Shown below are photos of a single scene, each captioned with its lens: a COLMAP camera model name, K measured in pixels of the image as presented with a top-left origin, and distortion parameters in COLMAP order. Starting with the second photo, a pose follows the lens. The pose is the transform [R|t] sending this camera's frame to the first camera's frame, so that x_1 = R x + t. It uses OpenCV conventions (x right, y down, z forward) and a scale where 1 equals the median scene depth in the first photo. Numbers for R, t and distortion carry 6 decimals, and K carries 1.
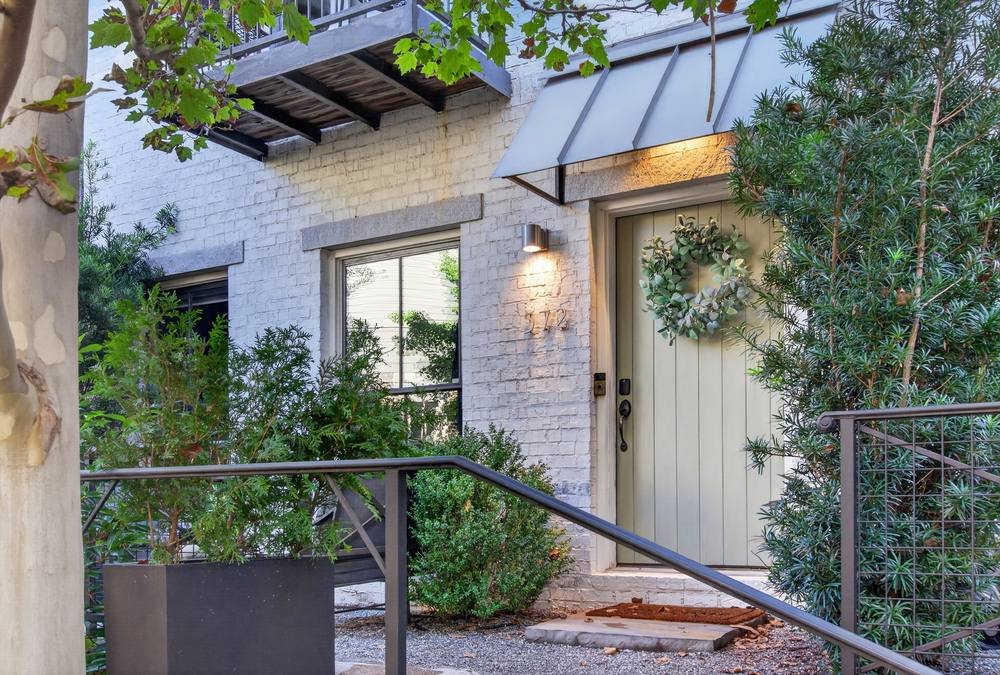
lens RADIAL K [[990.6, 0, 499.5], [0, 990.6, 337.8], [0, 0, 1]] dist [0.002580, 0.000000]
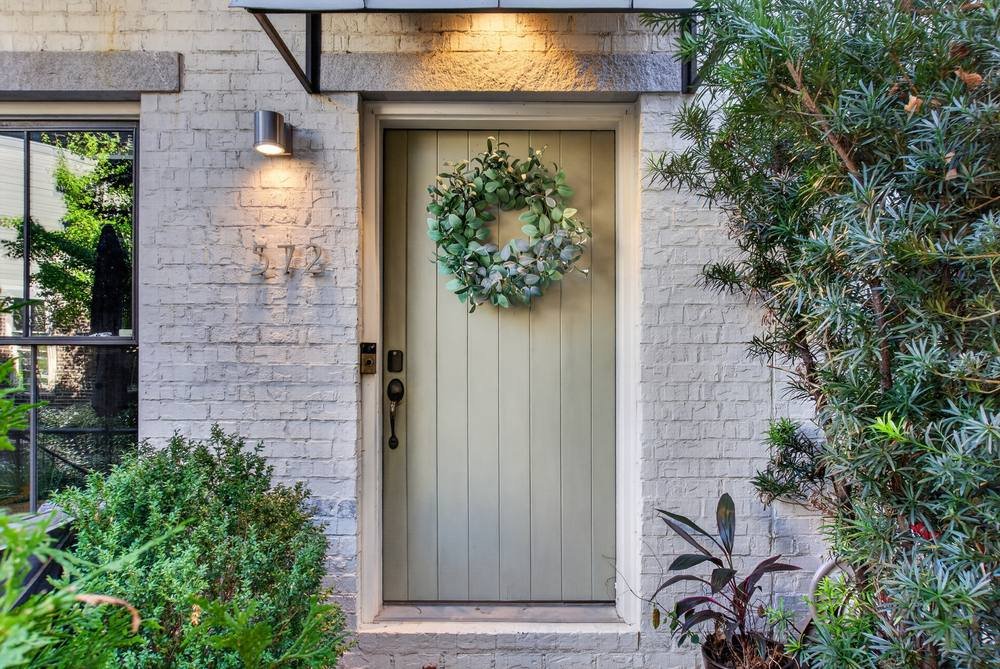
lens RADIAL K [[665.4, 0, 497.4], [0, 665.4, 363.2], [0, 0, 1]] dist [-0.018246, 0.004350]
pose [[0.855582, 0.021338, 0.517227, -0.065838], [-0.097888, 0.987793, 0.121173, -0.016730], [-0.508327, -0.154304, 0.847227, 0.530766]]
